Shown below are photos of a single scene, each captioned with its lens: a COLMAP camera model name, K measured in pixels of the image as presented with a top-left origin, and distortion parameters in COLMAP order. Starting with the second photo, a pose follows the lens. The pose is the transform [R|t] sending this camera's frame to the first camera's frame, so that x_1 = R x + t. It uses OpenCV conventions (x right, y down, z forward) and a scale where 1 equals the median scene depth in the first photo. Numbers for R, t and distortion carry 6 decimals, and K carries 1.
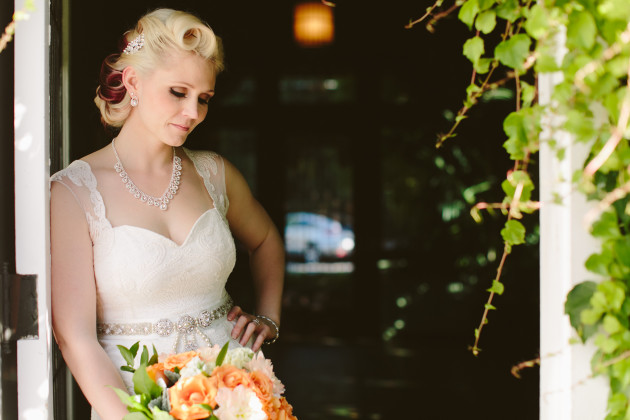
lens RADIAL K [[973.5, 0, 315.1], [0, 973.5, 208.8], [0, 0, 1]] dist [-0.146686, 0.000000]
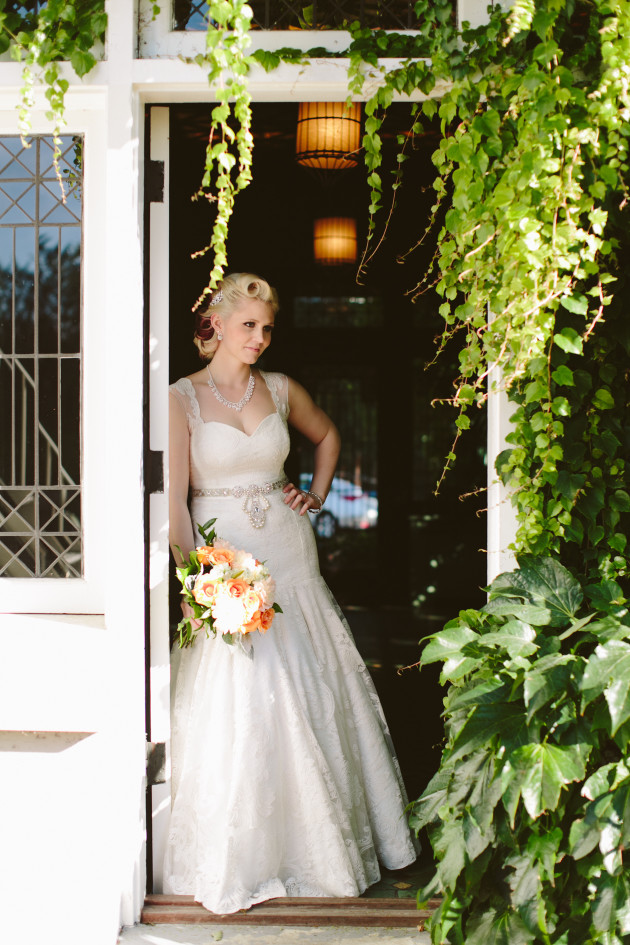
lens RADIAL K [[1460.3, 0, 315.4], [0, 1460.3, 474.6], [0, 0, 1]] dist [-0.146686, 0.000000]
pose [[0.999938, 0.009523, -0.005696, -0.032537], [-0.009530, 0.999954, -0.001092, 0.103284], [0.005685, 0.001146, 0.999983, -1.282233]]
